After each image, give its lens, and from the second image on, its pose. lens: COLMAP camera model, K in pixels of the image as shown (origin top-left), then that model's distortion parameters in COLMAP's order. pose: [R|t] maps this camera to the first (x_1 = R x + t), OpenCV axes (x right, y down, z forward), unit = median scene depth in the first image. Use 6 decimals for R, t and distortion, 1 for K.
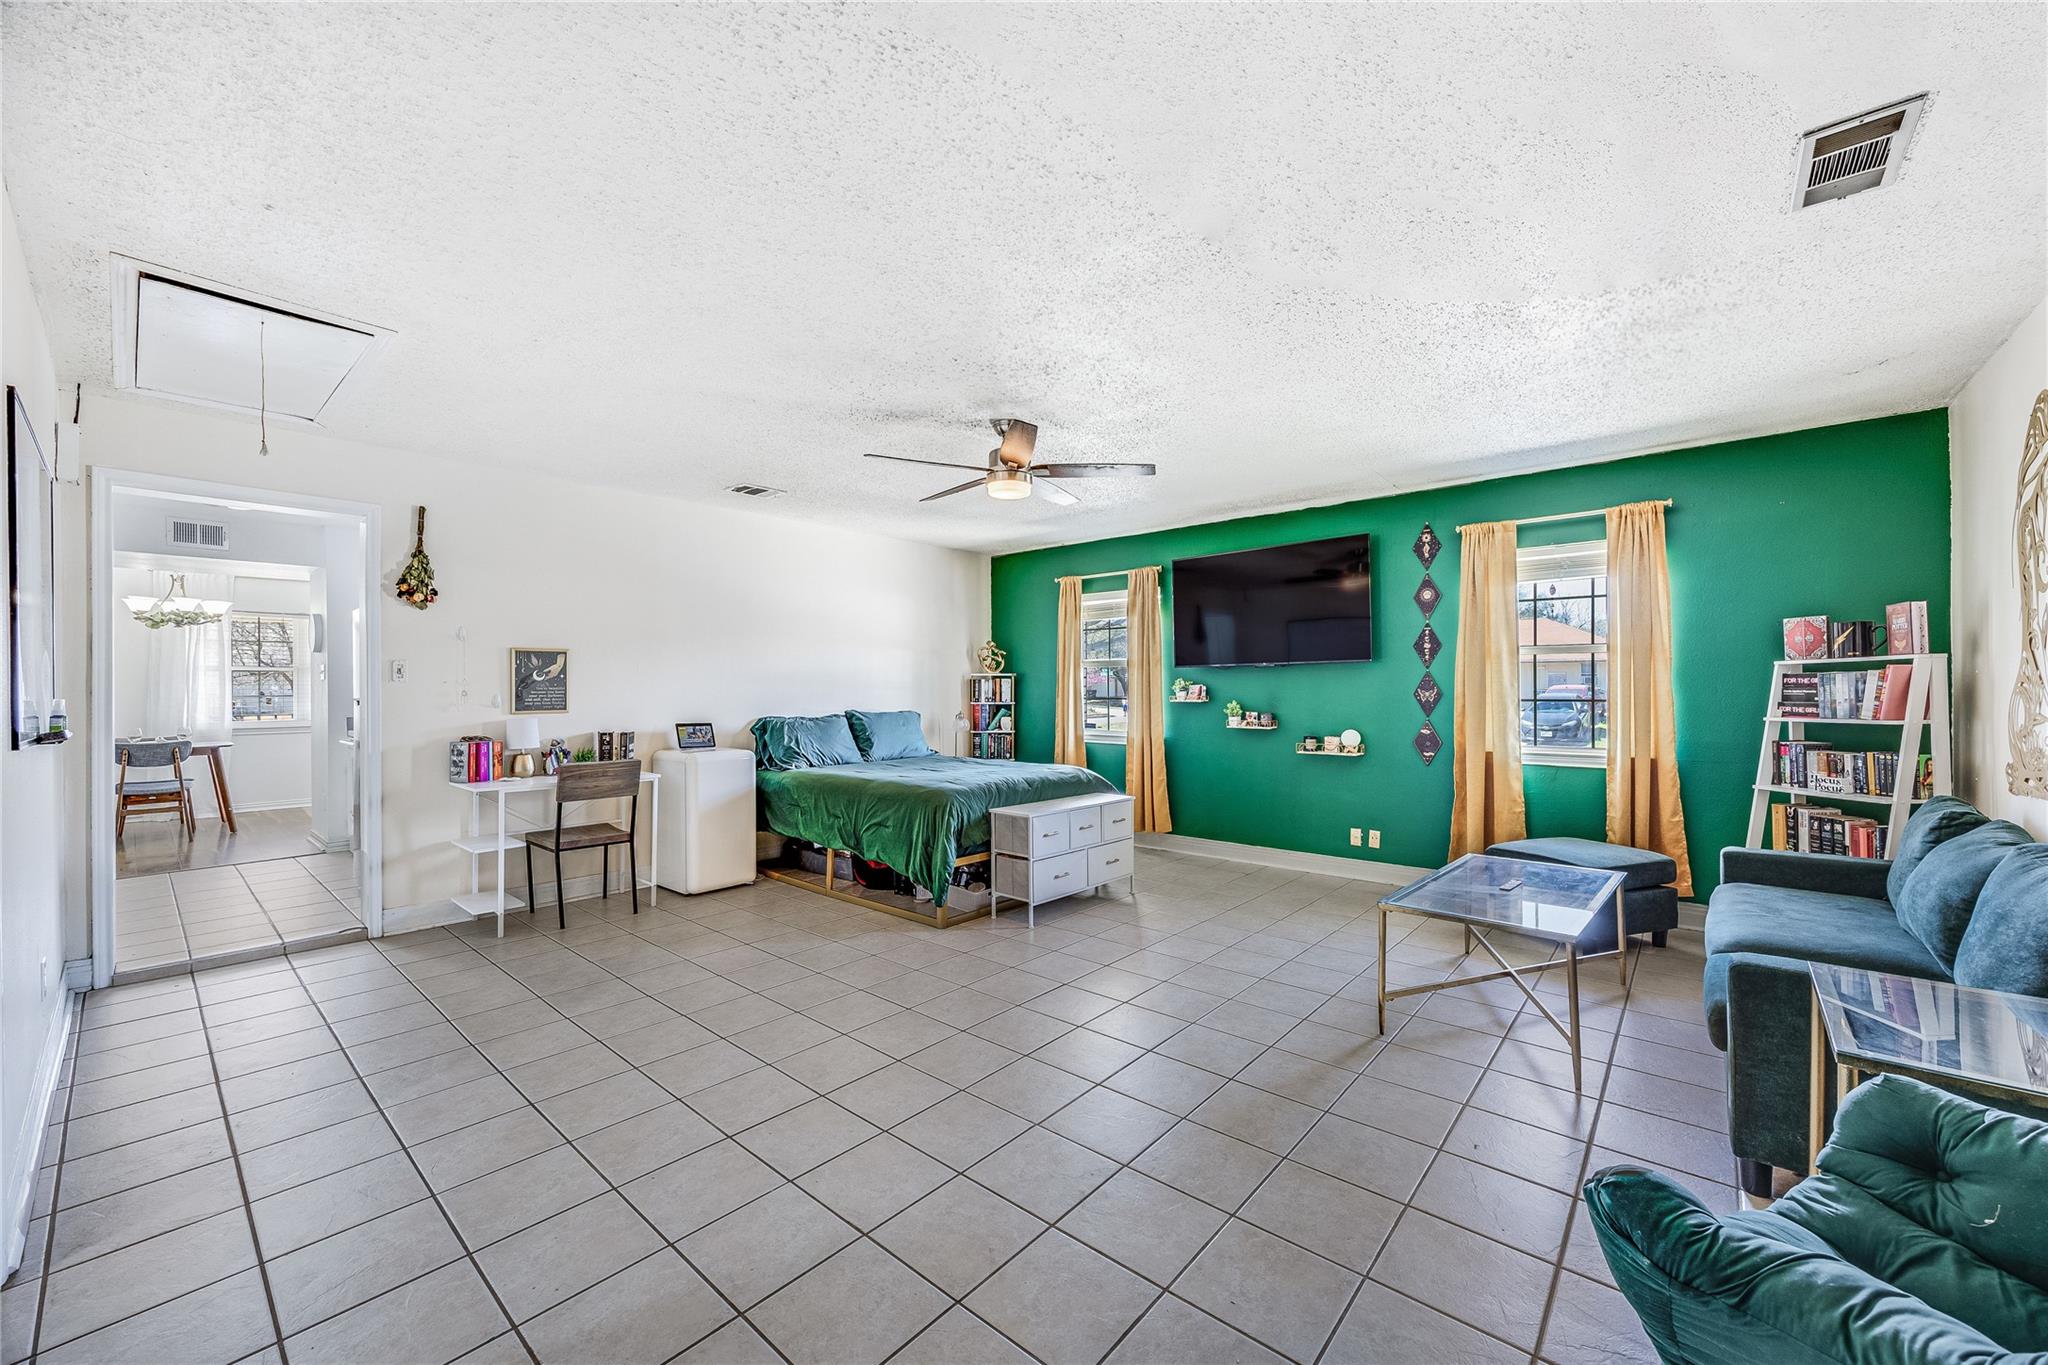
lens RADIAL K [[778.9, 0, 1030.4], [0, 778.9, 686.0], [0, 0, 1]] dist [-0.002783, -0.000051]
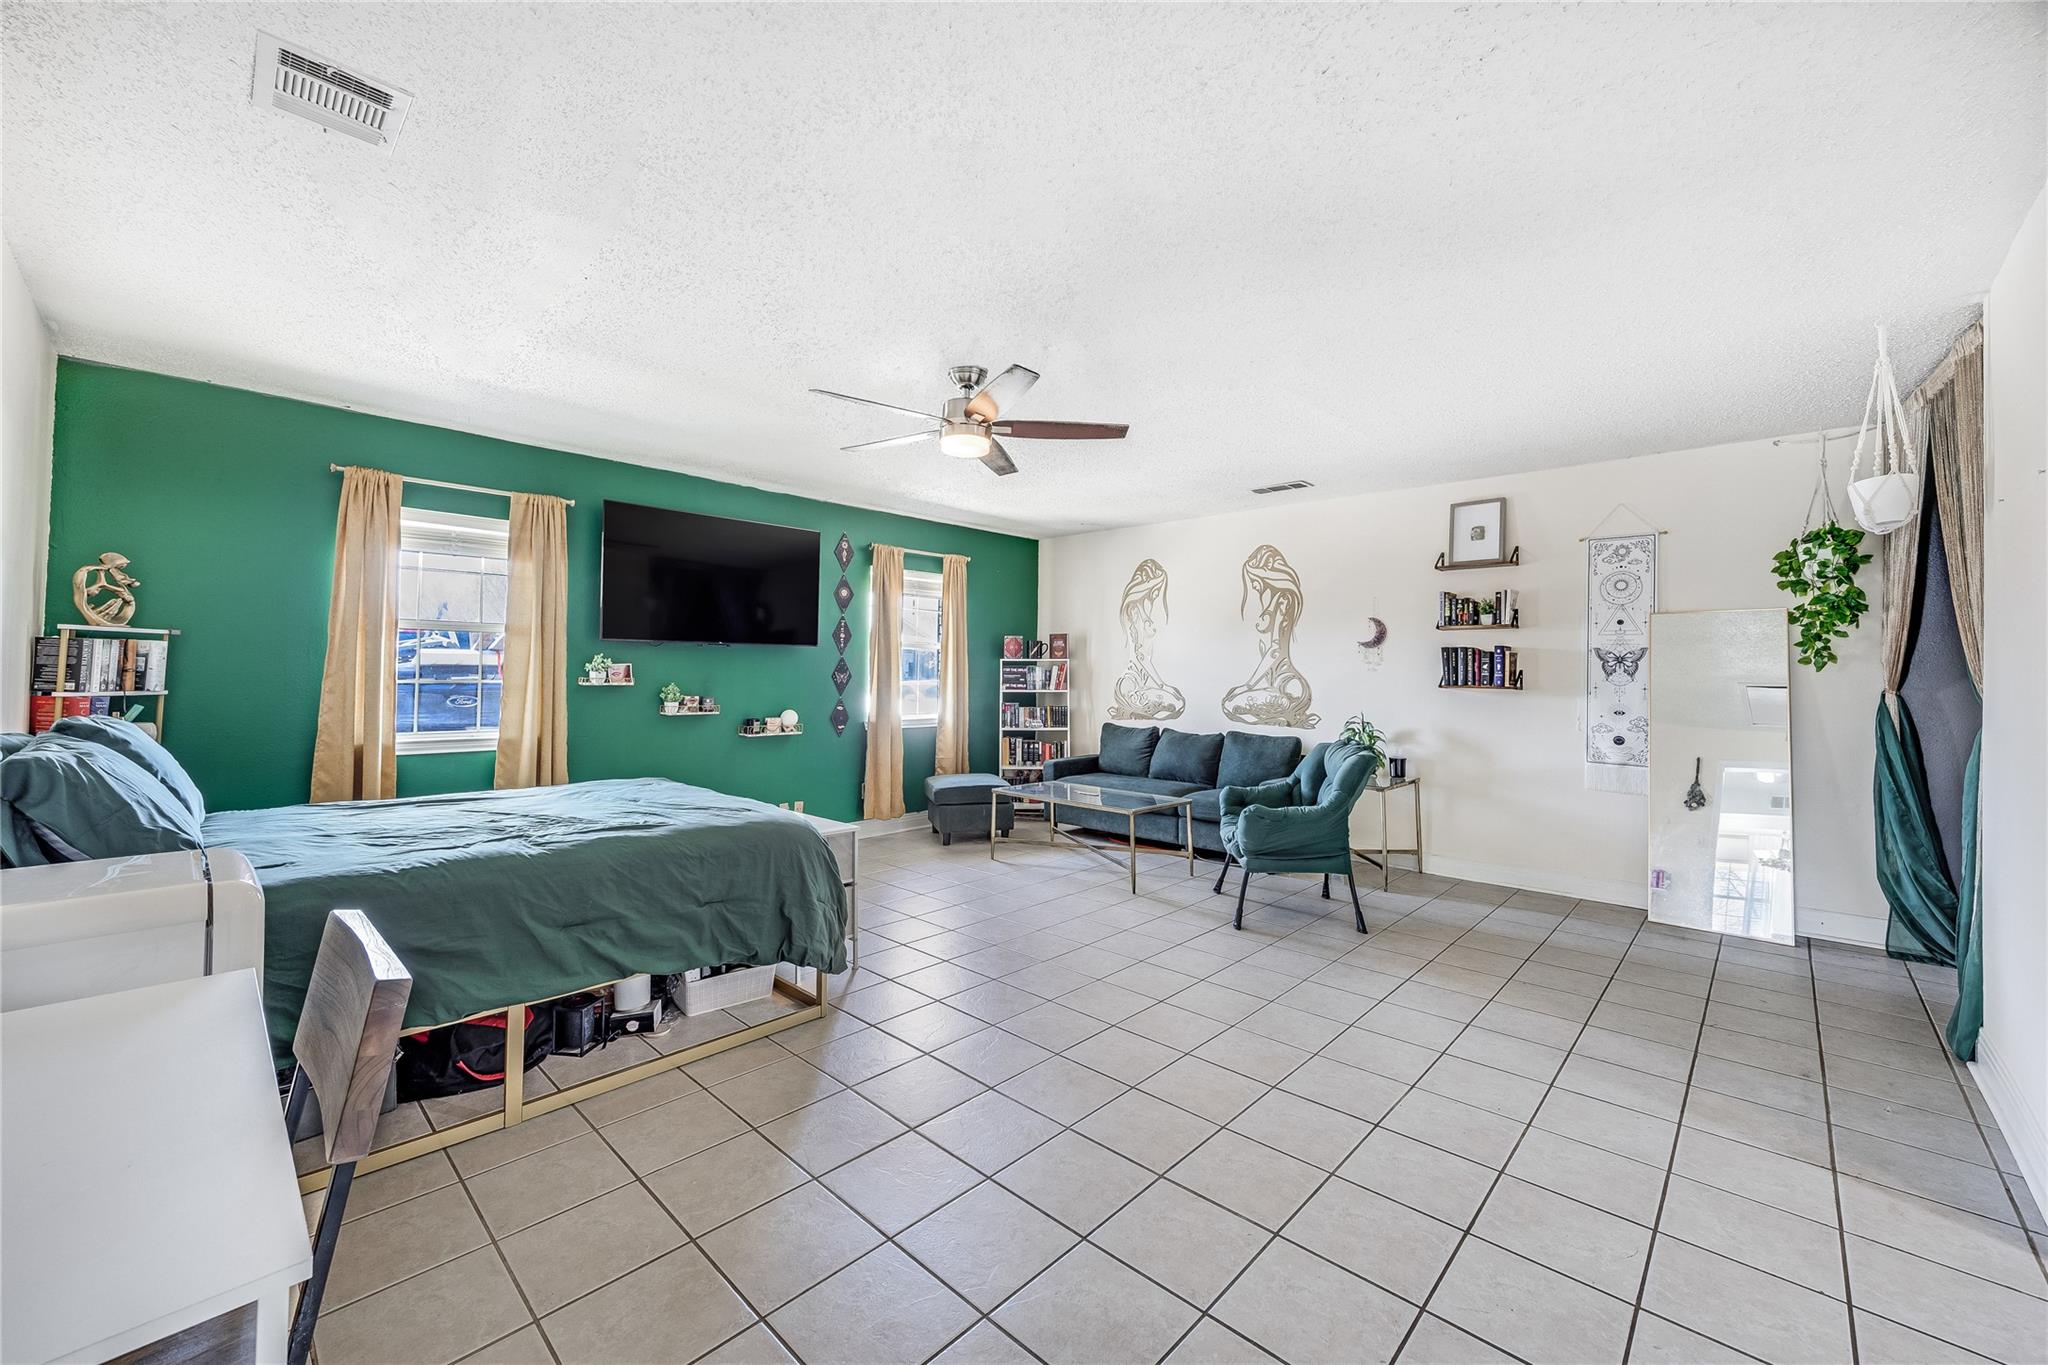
lens RADIAL K [[798.5, 0, 1021.8], [0, 798.5, 651.8], [0, 0, 1]] dist [0.001659, 0.000104]
pose [[0.051098, 0.029451, 0.998259, -0.684326], [-0.017032, 0.999445, -0.028615, 0.003127], [-0.998548, -0.015540, 0.051571, 0.658089]]
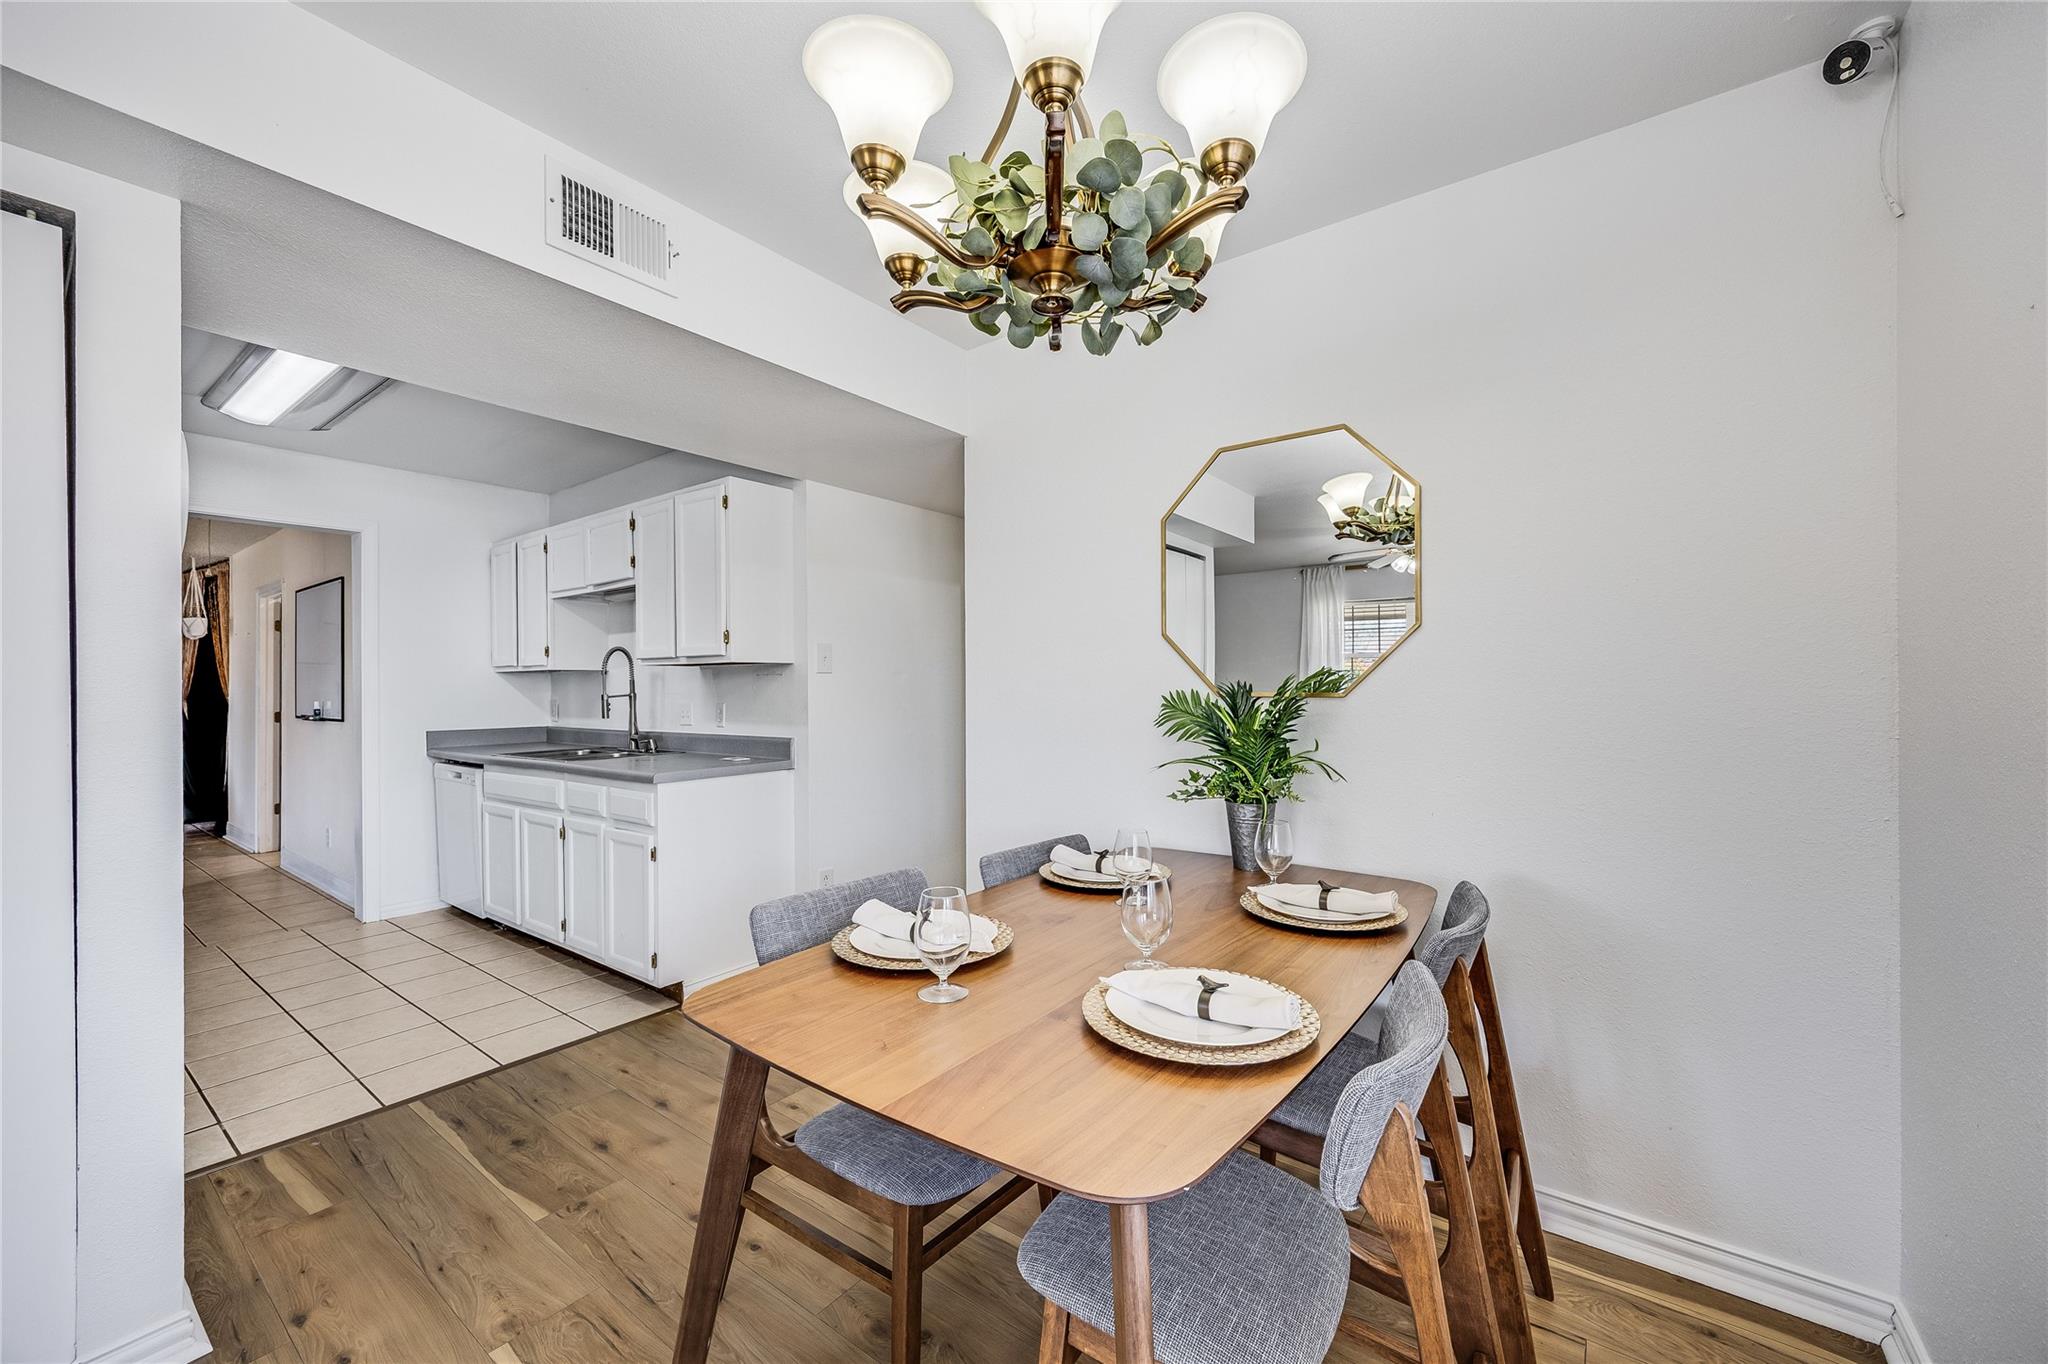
lens RADIAL K [[778.9, 0, 1030.4], [0, 778.9, 685.5], [0, 0, 1]] dist [-0.002783, -0.000051]
pose [[-0.996748, 0.012243, -0.079649, -1.447215], [0.012500, 0.999918, -0.002730, -0.000409], [0.079609, -0.003716, -0.996819, 1.554584]]
